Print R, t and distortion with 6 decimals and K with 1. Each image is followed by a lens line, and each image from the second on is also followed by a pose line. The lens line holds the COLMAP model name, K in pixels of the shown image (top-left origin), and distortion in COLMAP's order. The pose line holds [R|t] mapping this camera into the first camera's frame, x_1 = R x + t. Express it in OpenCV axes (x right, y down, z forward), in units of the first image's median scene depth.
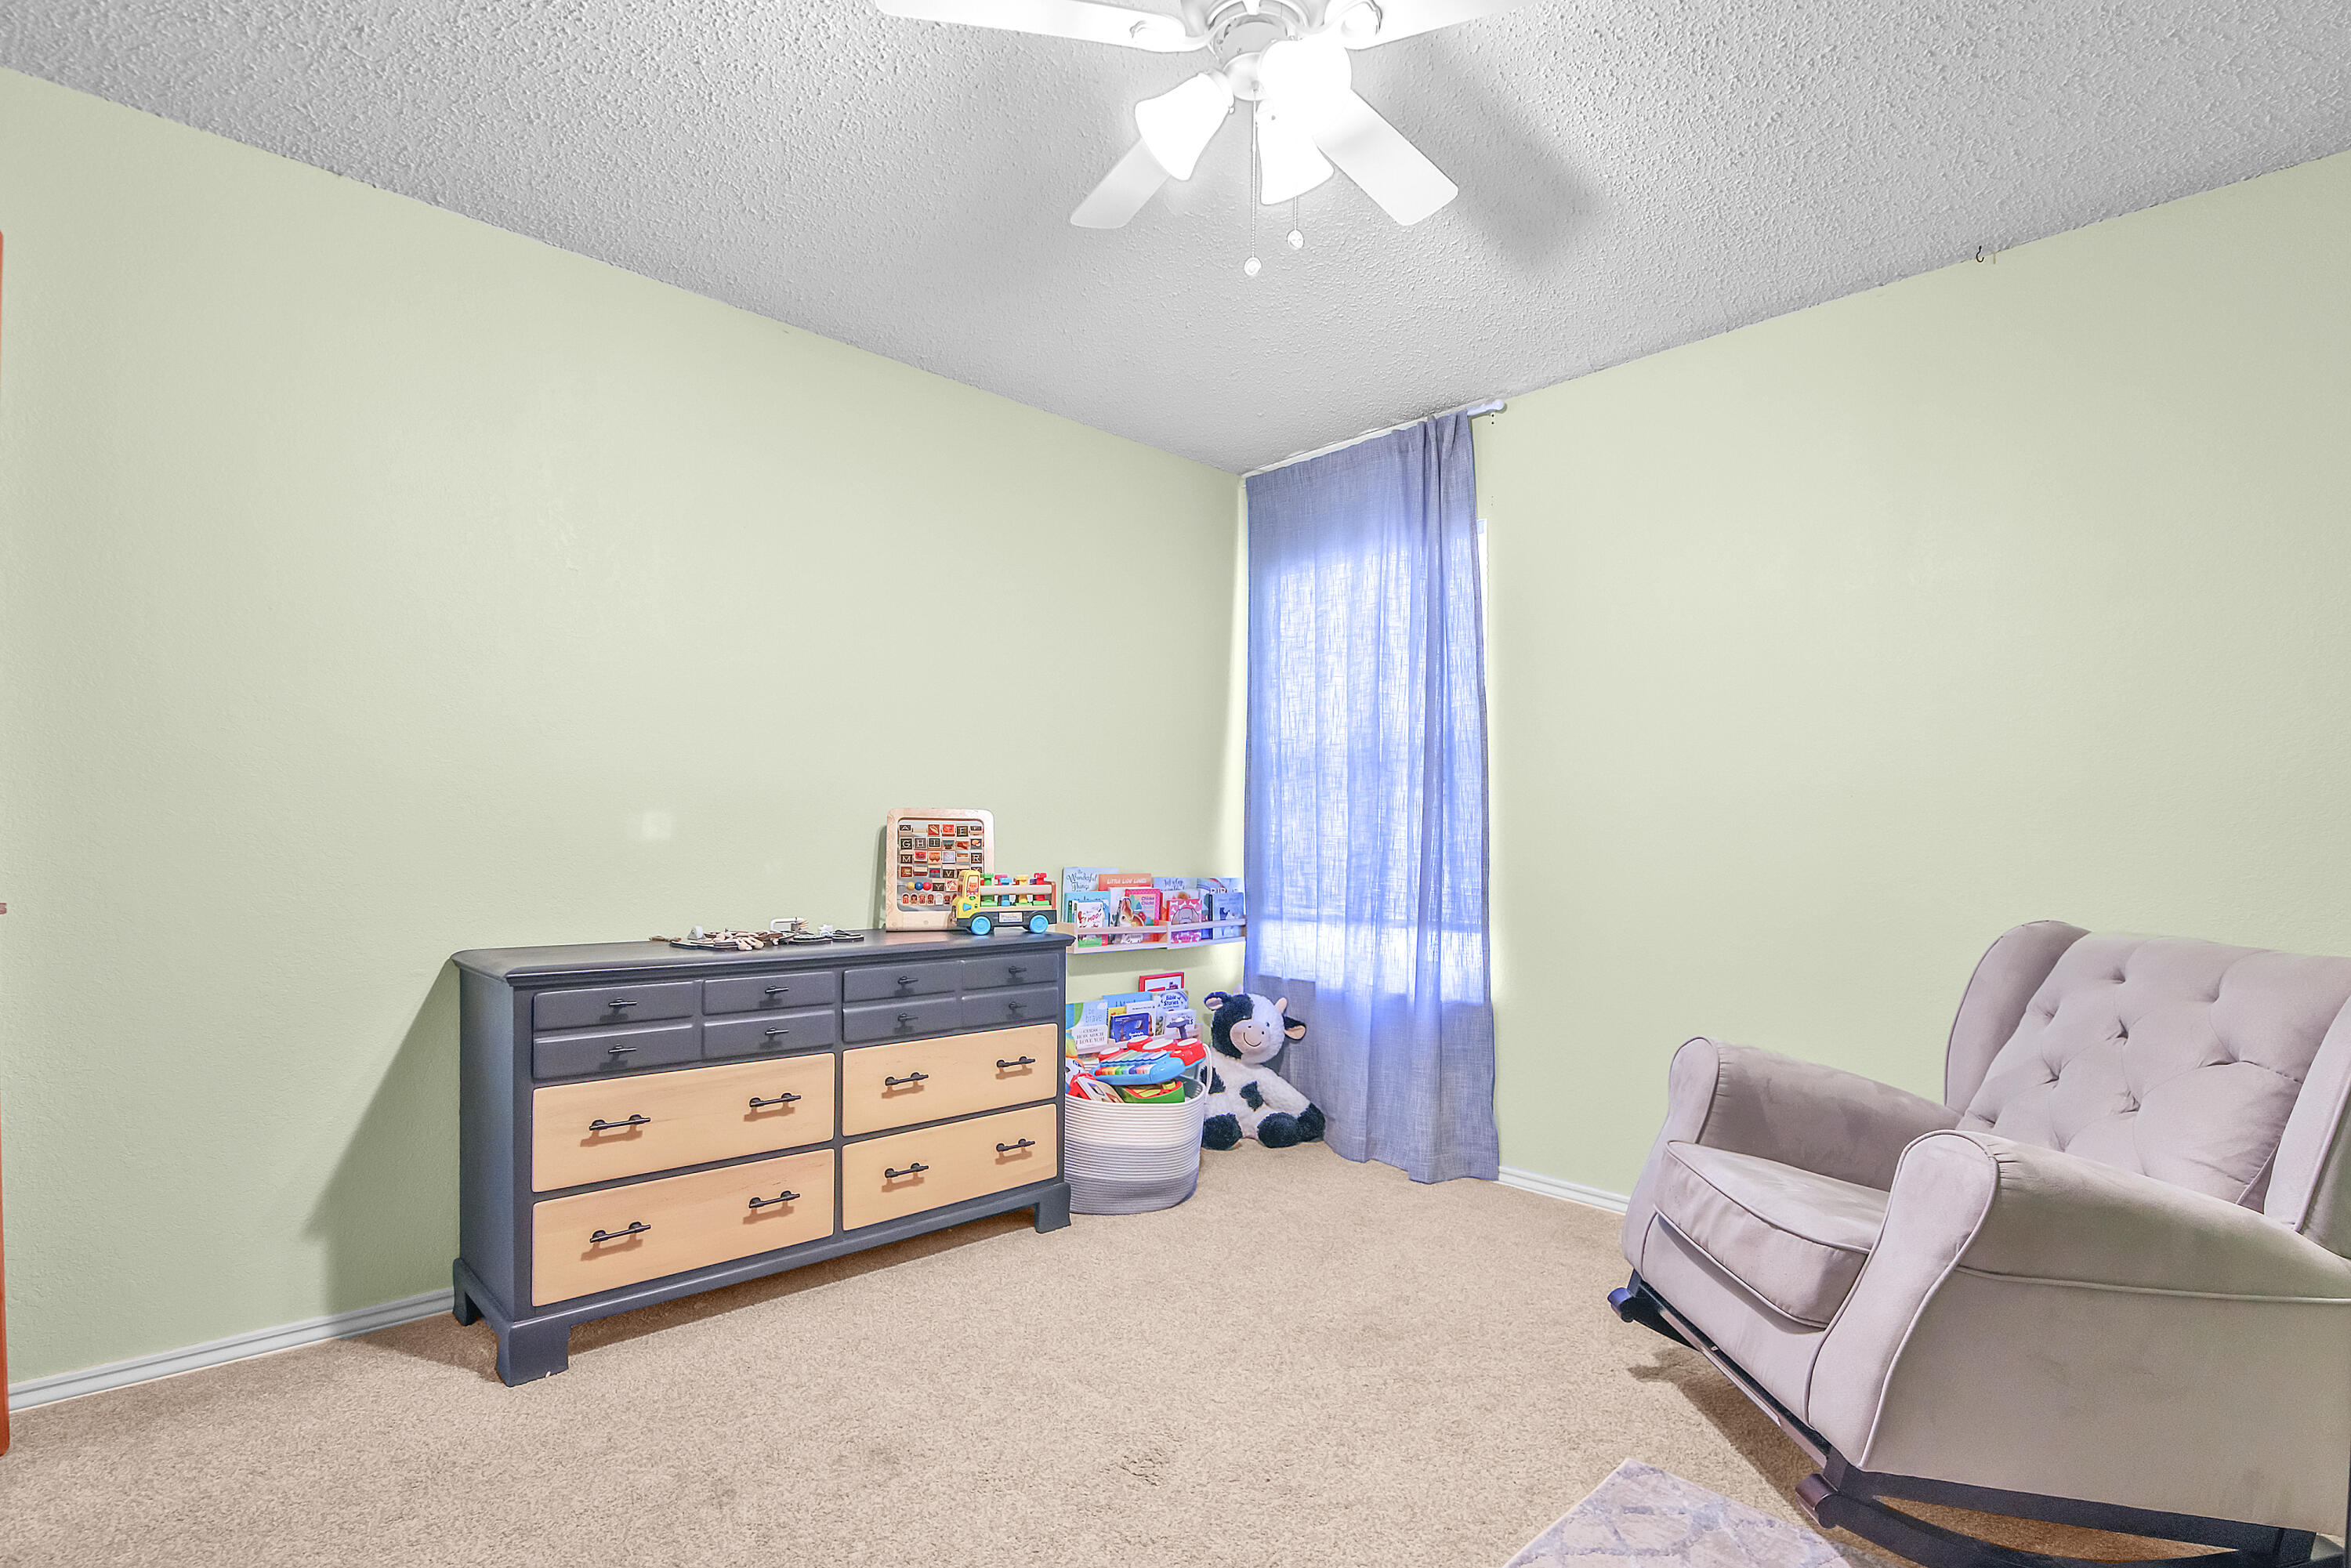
lens RADIAL K [[1108.5, 0, 1173.7], [0, 1108.5, 849.2], [0, 0, 1]] dist [-0.003002, -0.000873]
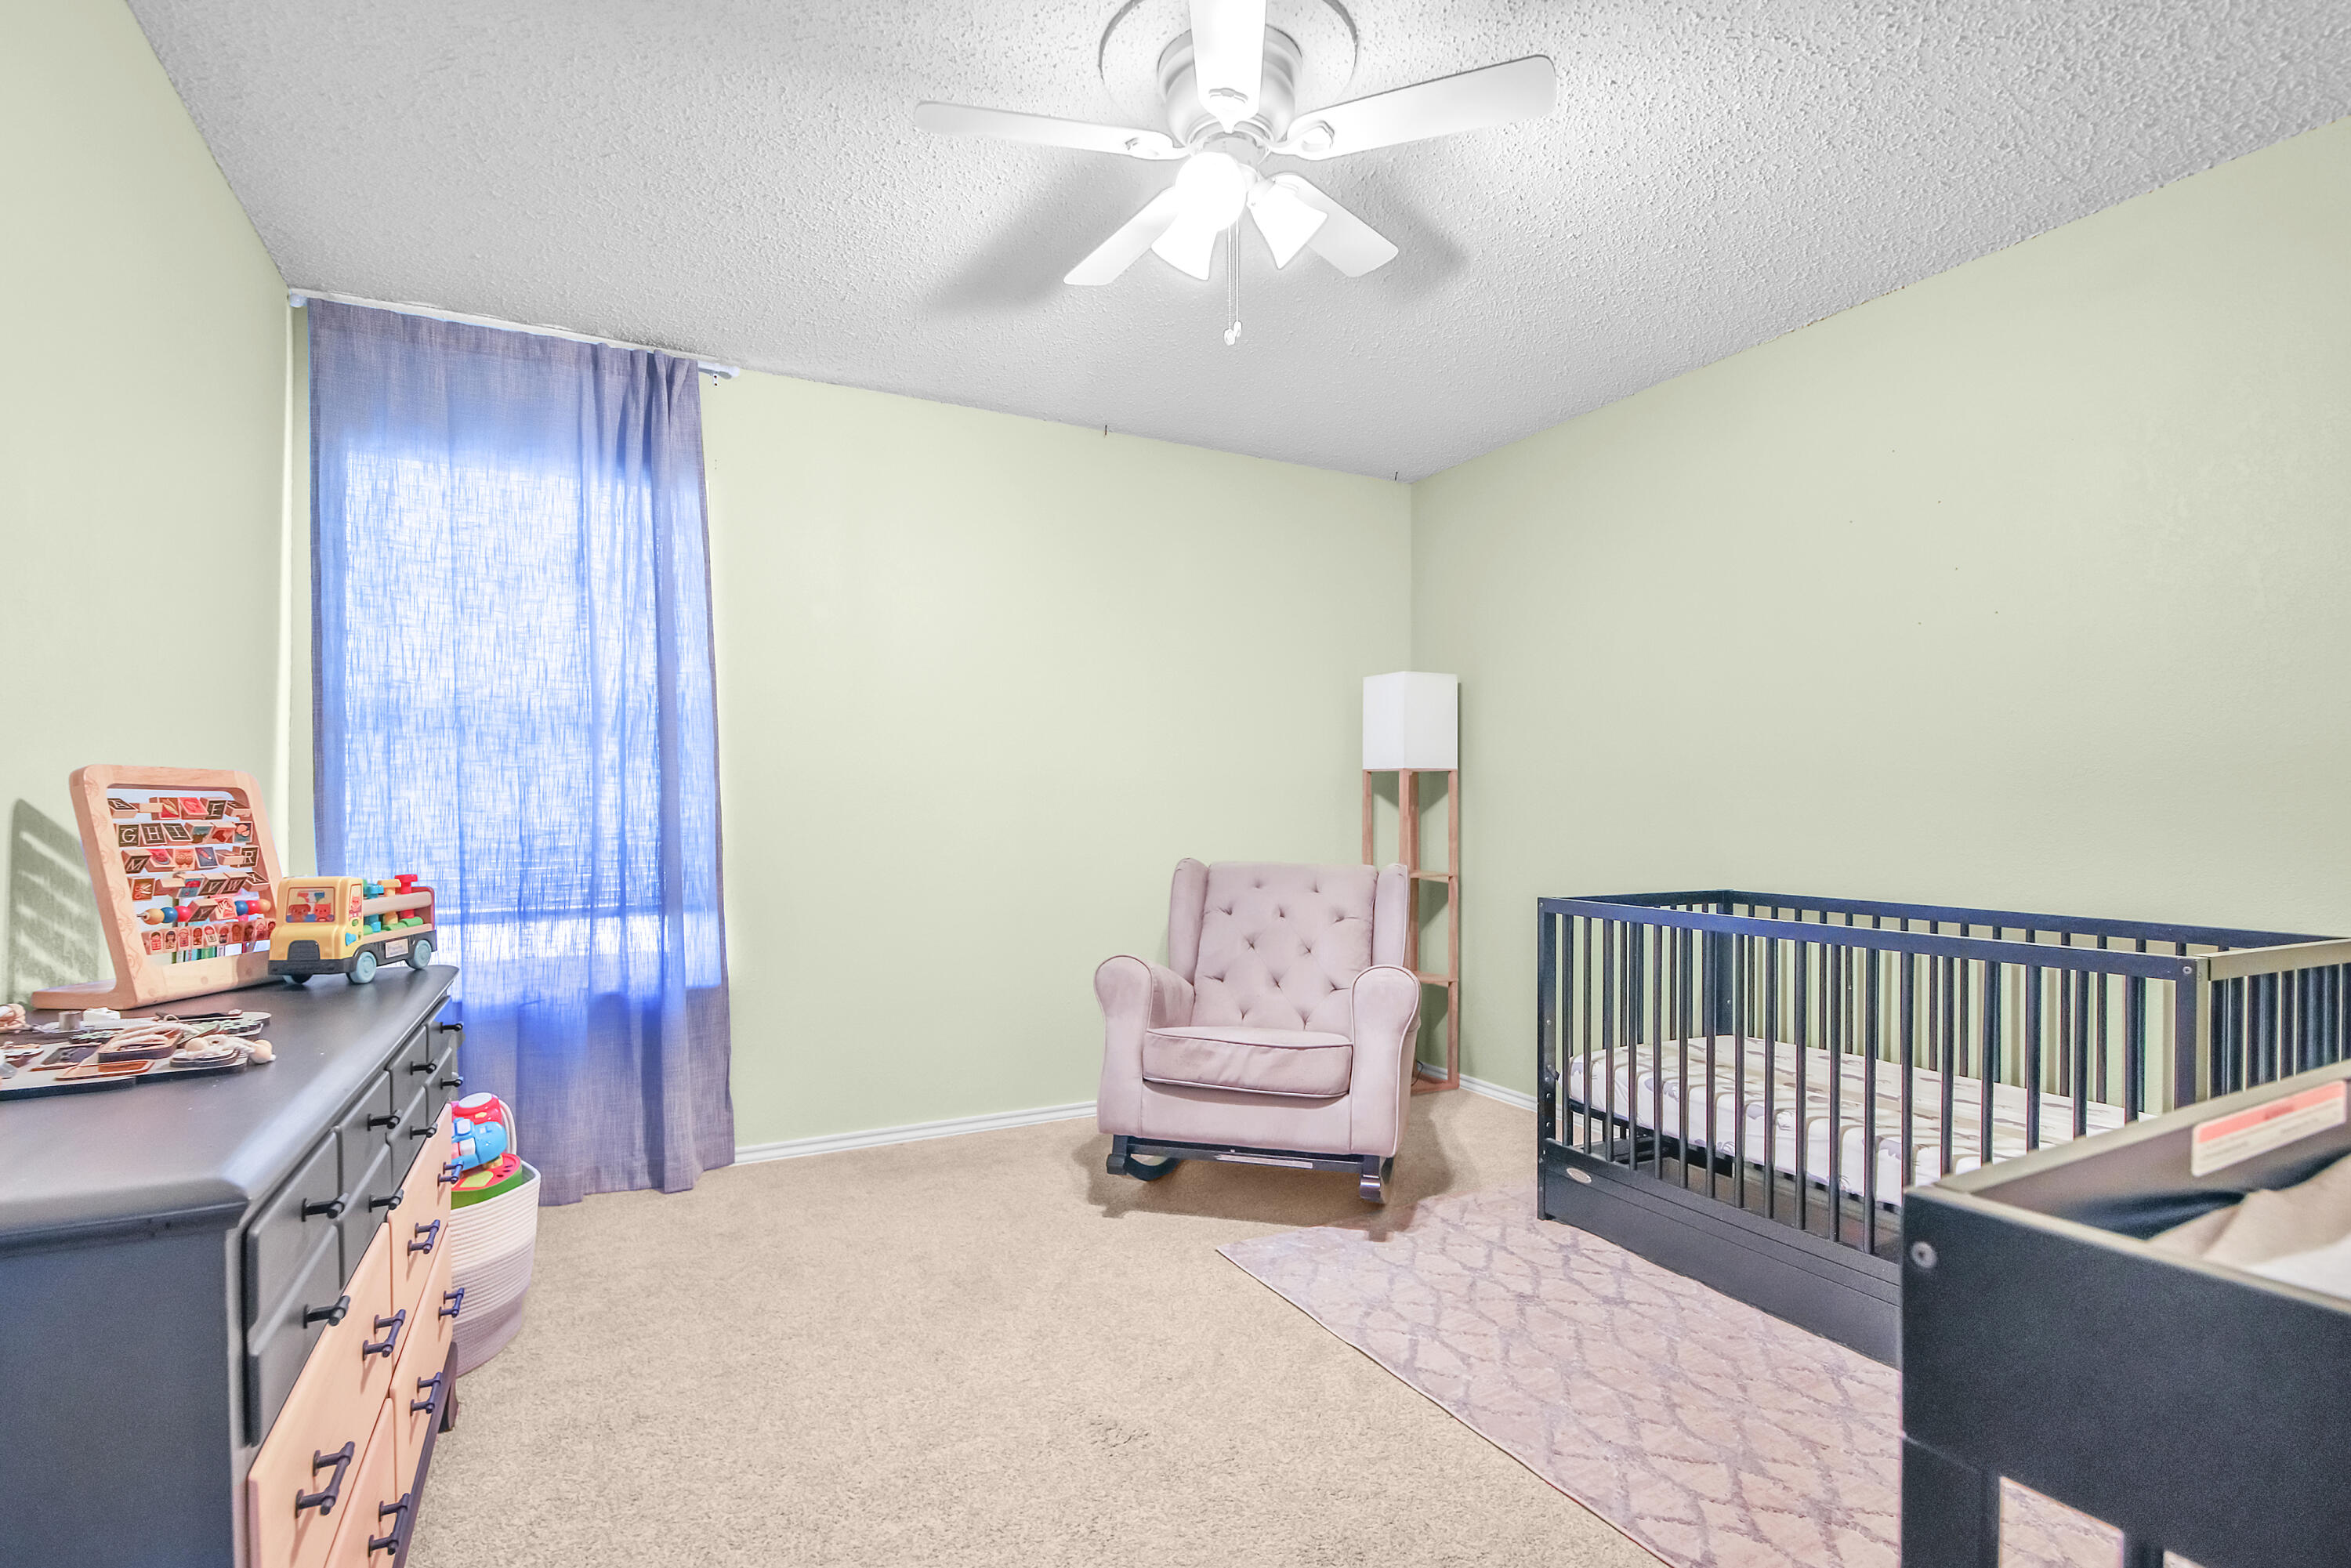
lens RADIAL K [[1110.2, 0, 1140.1], [0, 1110.2, 818.3], [0, 0, 1]] dist [-0.017648, -0.000987]
pose [[0.287612, -0.013683, 0.957649, -0.532738], [0.015697, 0.999831, 0.009572, -0.008857], [-0.957618, 0.012279, 0.287778, 0.370783]]
